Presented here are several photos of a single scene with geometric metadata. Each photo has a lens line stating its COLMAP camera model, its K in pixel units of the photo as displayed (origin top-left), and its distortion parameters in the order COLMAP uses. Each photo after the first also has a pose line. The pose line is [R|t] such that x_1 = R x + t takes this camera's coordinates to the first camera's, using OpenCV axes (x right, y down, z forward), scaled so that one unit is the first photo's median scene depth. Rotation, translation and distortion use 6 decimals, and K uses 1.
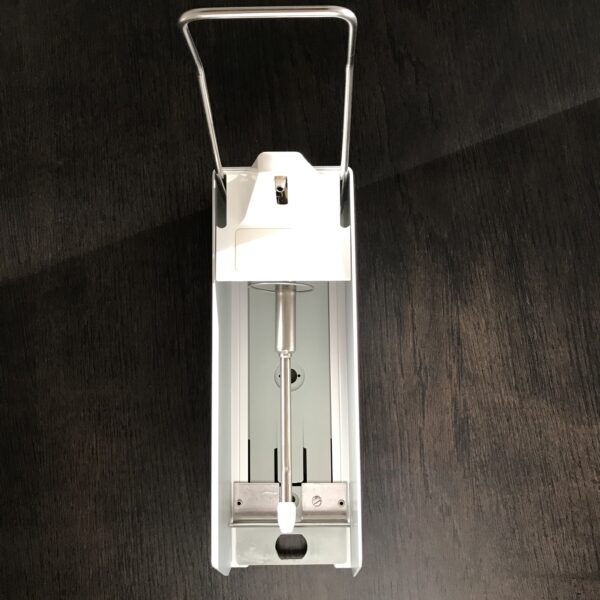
lens RADIAL K [[684.7, 0, 300.0], [0, 684.7, 300.0], [0, 0, 1]] dist [0.110745, -0.011444]
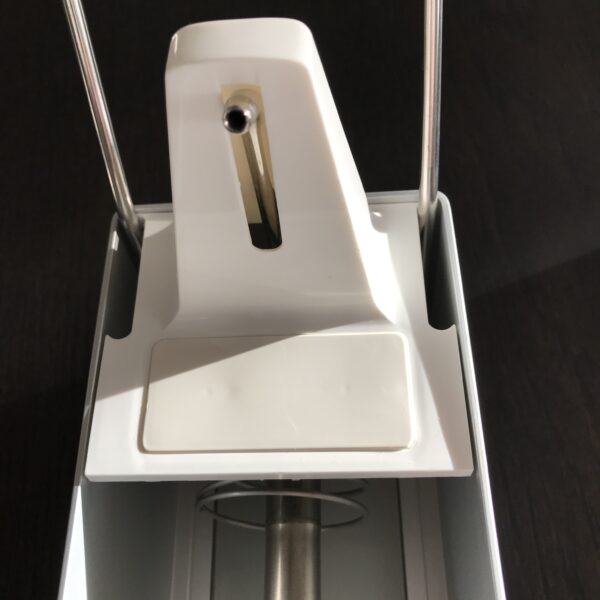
lens RADIAL K [[684.7, 0, 300.0], [0, 684.7, 300.0], [0, 0, 1]] dist [0.110745, -0.011444]
pose [[0.997490, -0.030052, -0.064121, 0.012675], [0.004903, 0.932620, -0.360826, 0.014811], [0.070644, 0.359606, 0.930426, 0.634201]]
